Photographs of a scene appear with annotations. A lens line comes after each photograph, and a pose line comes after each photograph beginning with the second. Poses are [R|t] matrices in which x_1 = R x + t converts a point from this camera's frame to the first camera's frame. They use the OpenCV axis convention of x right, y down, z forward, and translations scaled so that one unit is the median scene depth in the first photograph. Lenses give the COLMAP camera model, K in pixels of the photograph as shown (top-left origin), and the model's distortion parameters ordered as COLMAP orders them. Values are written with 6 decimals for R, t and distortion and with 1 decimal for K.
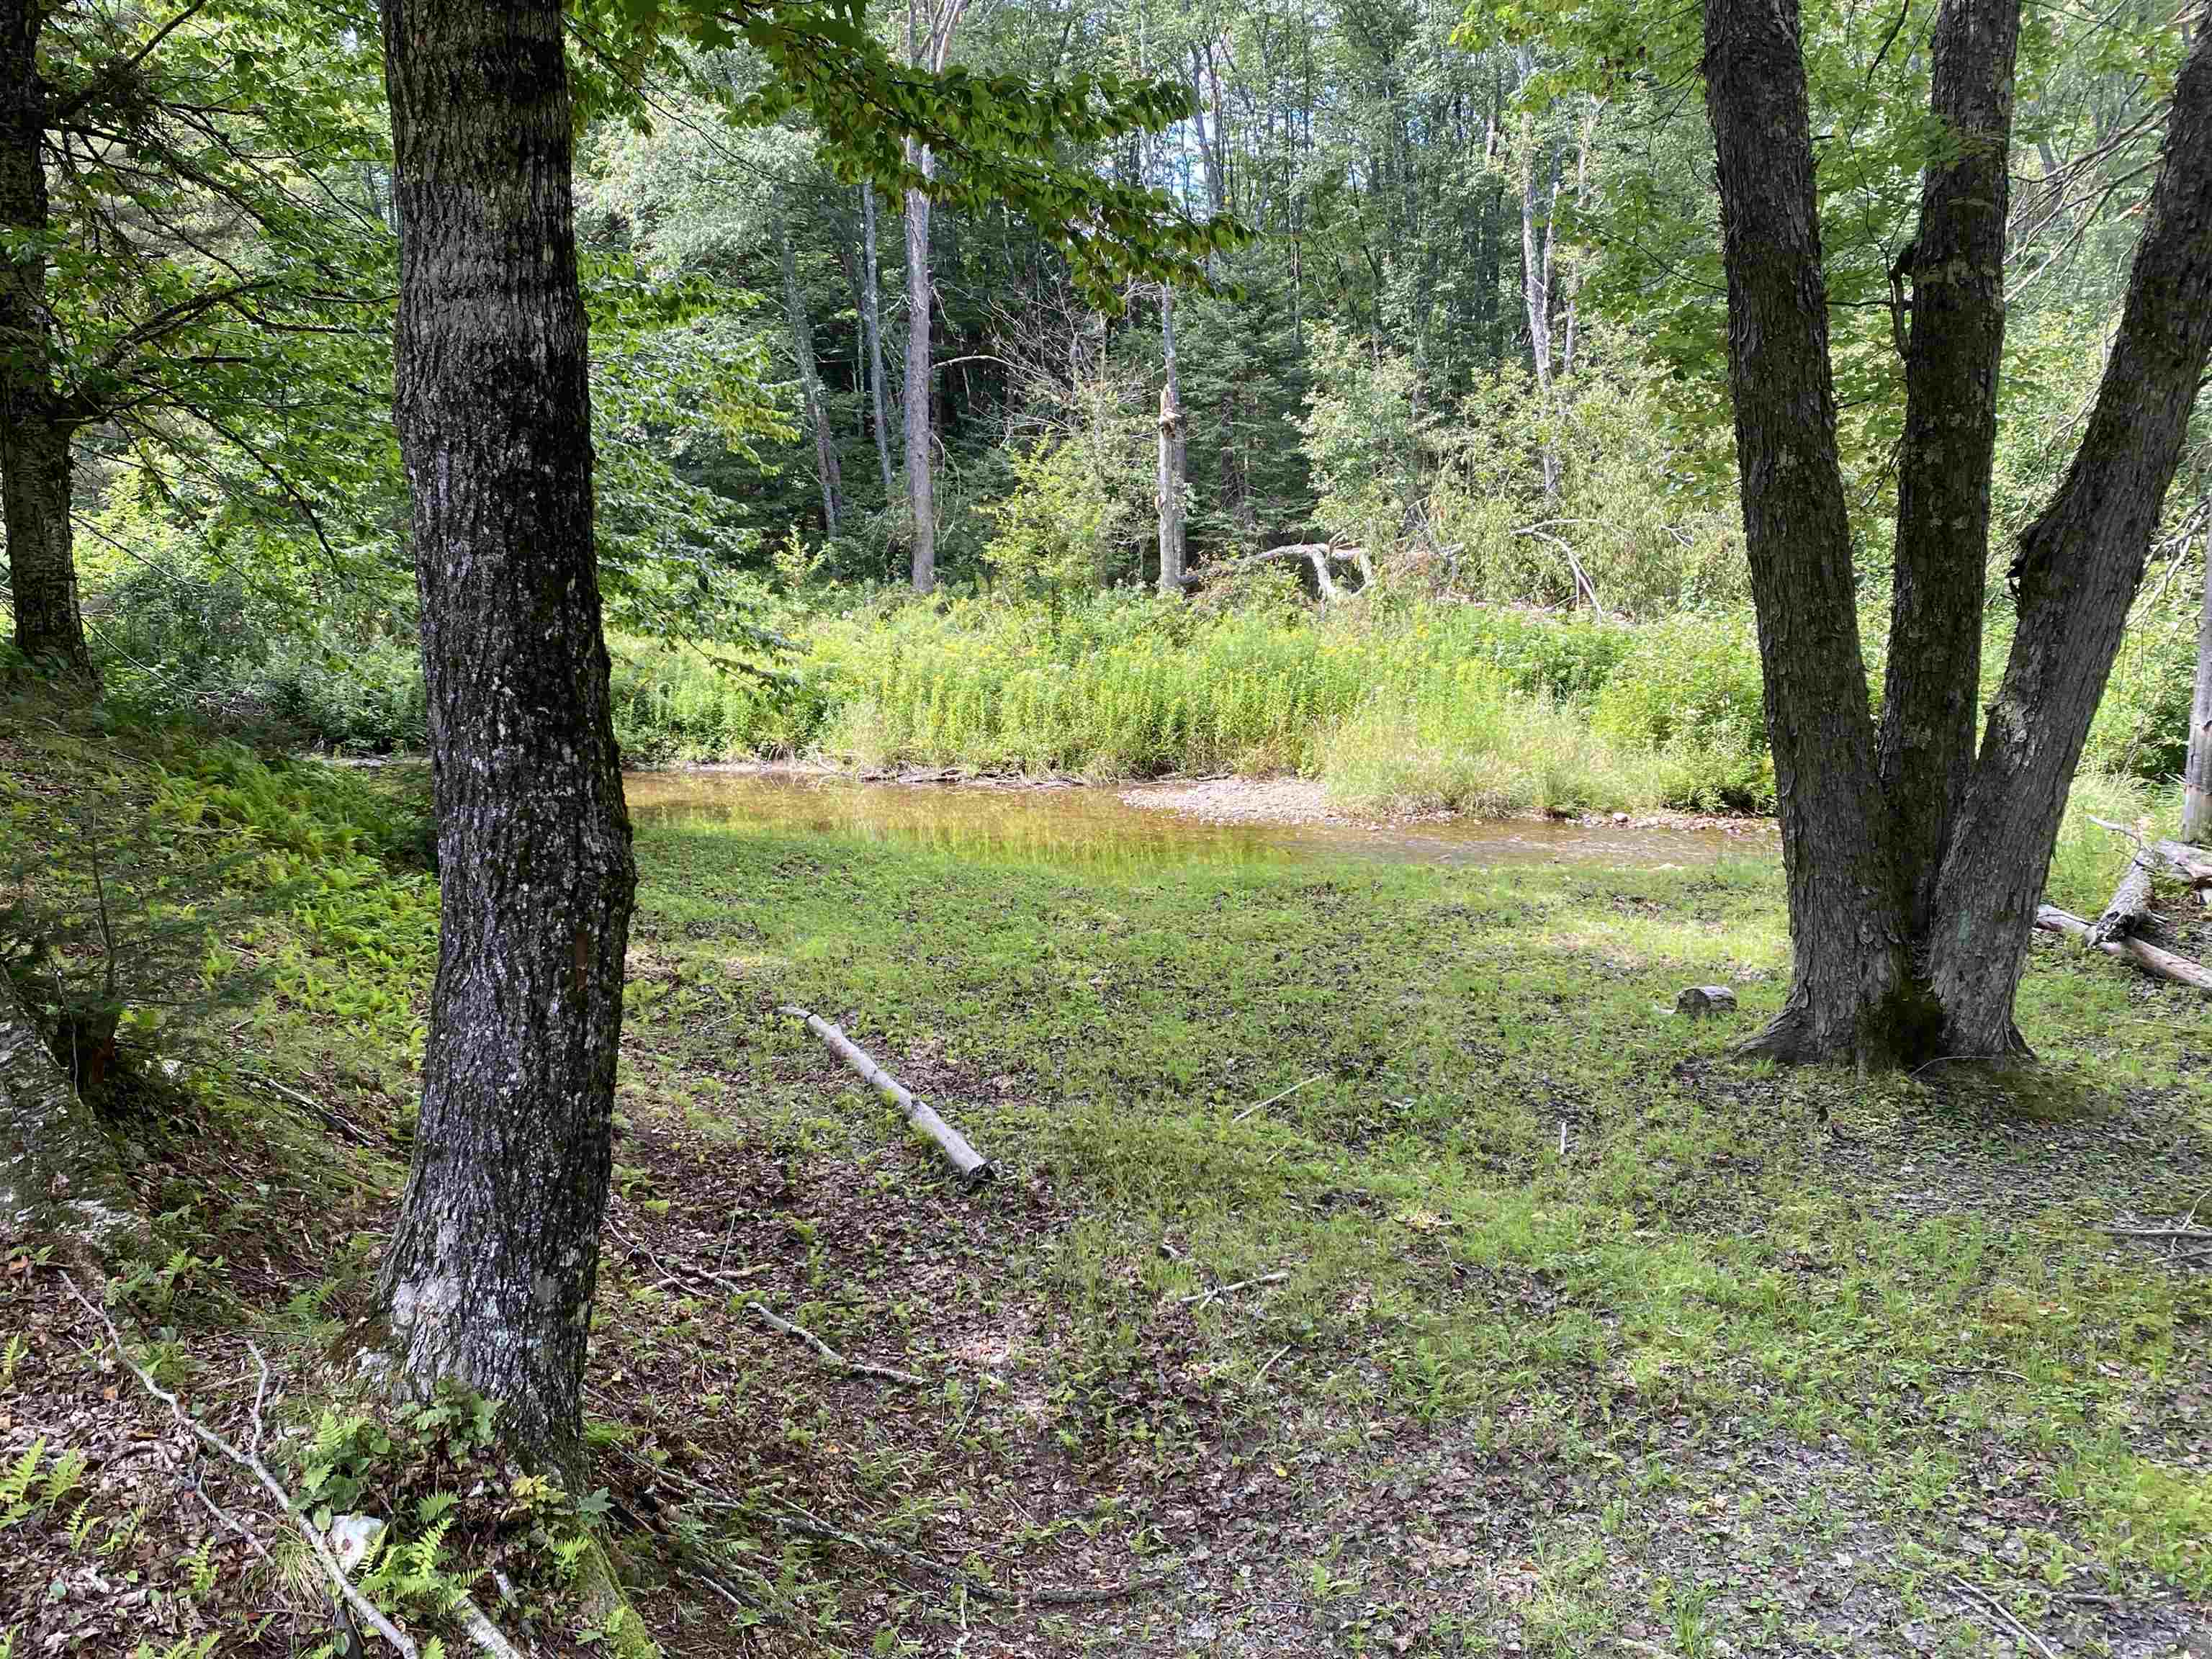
lens RADIAL K [[1853.5, 0, 1112.1], [0, 1853.5, 835.4], [0, 0, 1]] dist [0.013516, -0.002853]
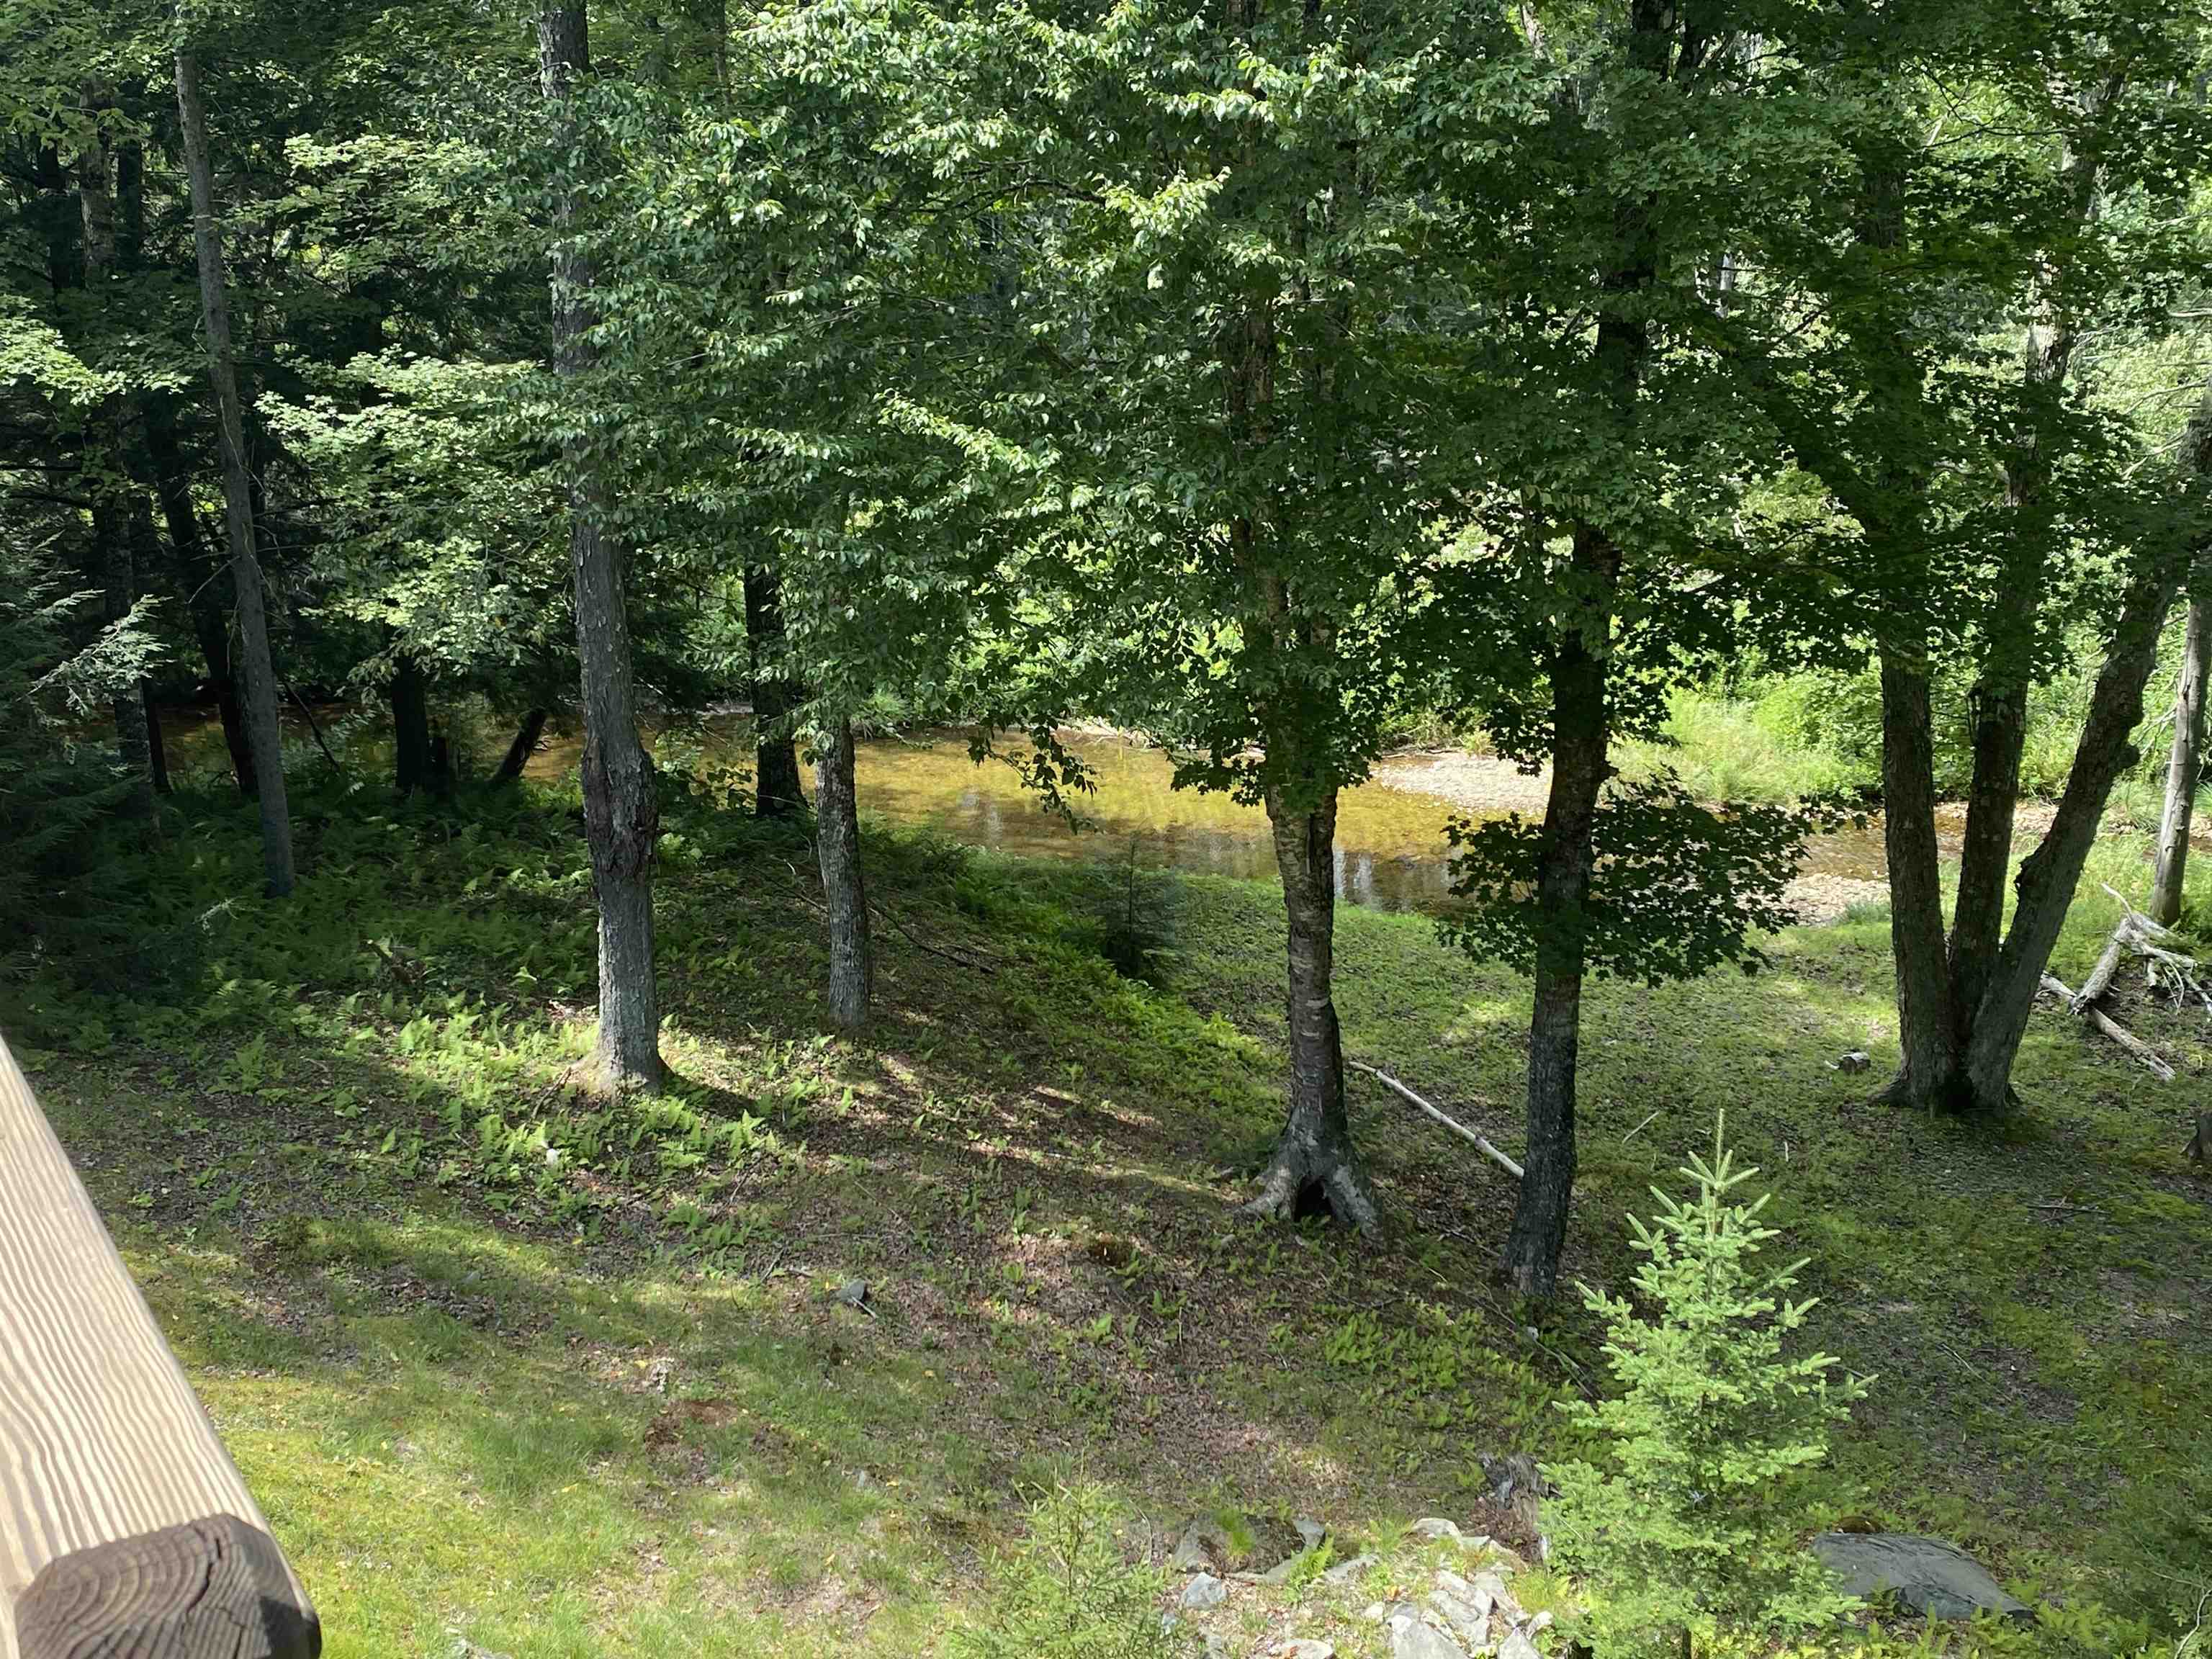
lens RADIAL K [[2449.4, 0, 1109.7], [0, 2449.4, 825.2], [0, 0, 1]] dist [-0.002500, 0.005463]
pose [[0.999439, 0.000428, 0.033480, -0.224694], [-0.005224, 0.989665, 0.143301, -0.218123], [-0.033073, -0.143395, 0.989113, -0.605077]]
